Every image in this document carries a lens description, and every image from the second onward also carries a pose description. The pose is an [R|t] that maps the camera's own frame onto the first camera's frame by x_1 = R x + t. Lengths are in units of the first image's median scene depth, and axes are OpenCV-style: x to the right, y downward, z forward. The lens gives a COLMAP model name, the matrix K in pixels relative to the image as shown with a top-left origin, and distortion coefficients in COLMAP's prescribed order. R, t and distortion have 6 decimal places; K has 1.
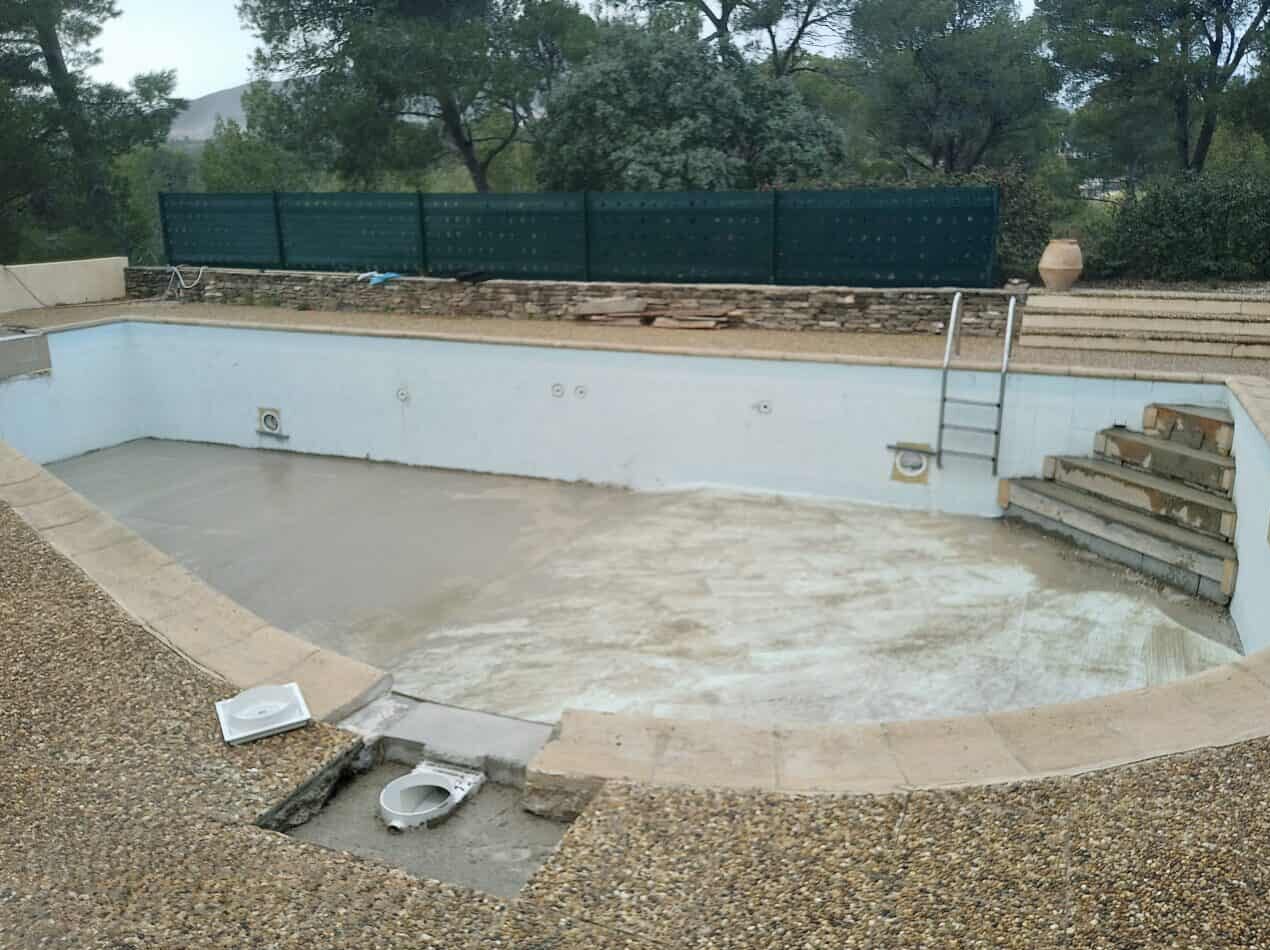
lens RADIAL K [[1037.3, 0, 635.0], [0, 1037.3, 475.0], [0, 0, 1]] dist [0.001602, -0.004763]
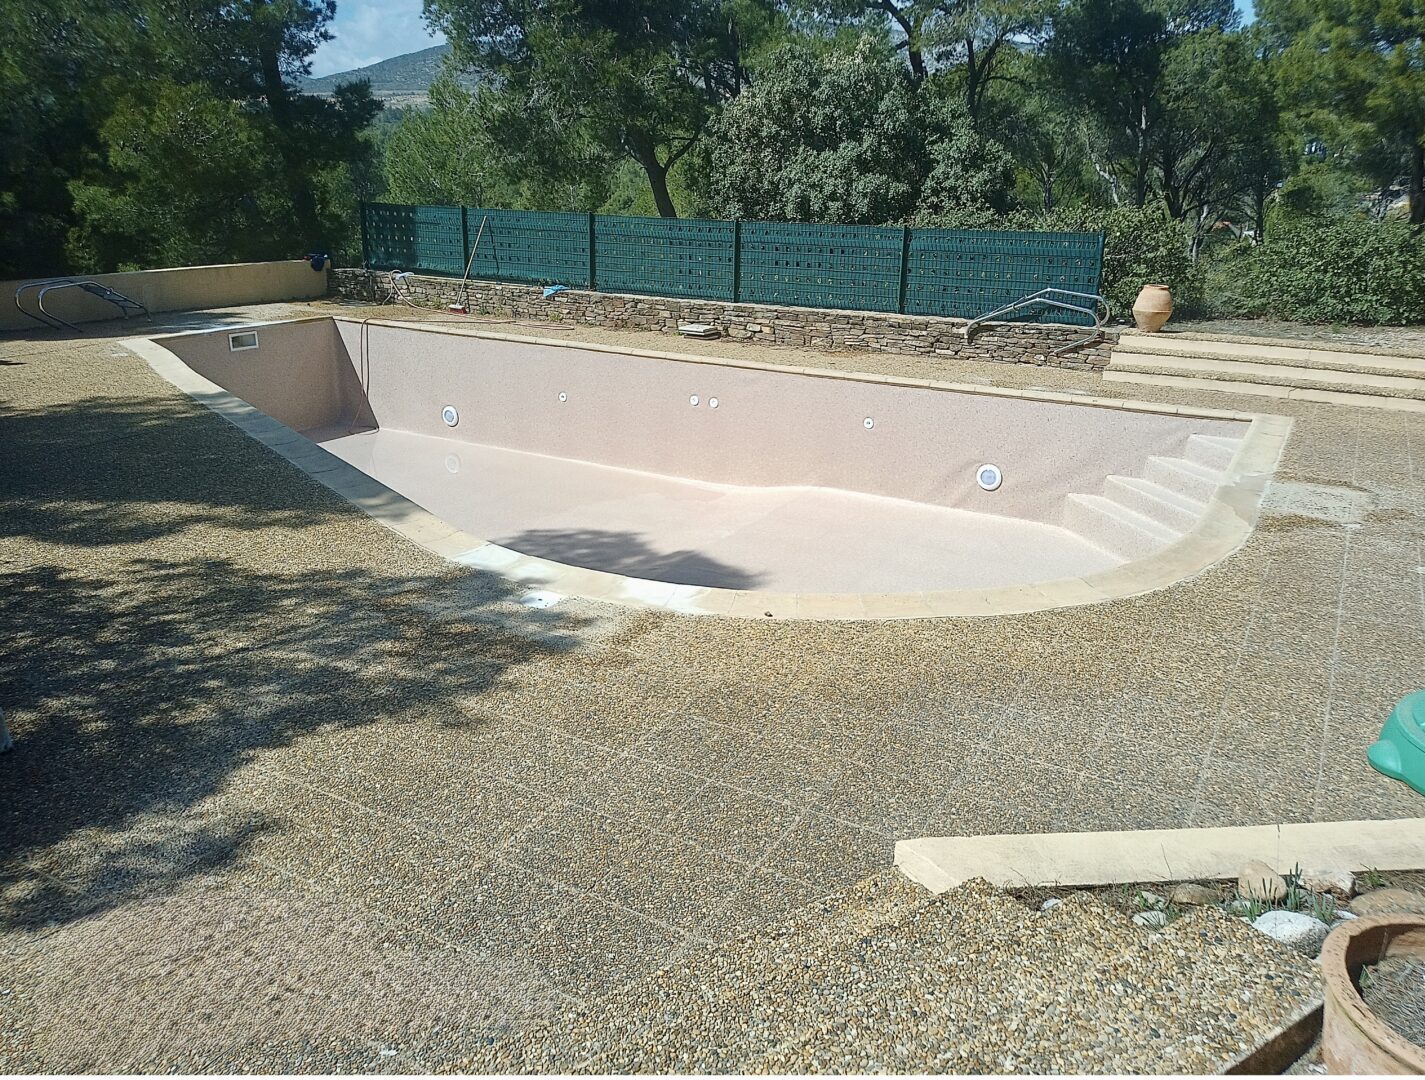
lens RADIAL K [[1016.2, 0, 712.5], [0, 1016.2, 540.0], [0, 0, 1]] dist [0.023113, 0.001166]
pose [[0.995159, 0.062137, -0.076141, 0.034350], [-0.057938, 0.996739, 0.056163, 0.008977], [0.079383, -0.051479, 0.995514, -0.118072]]
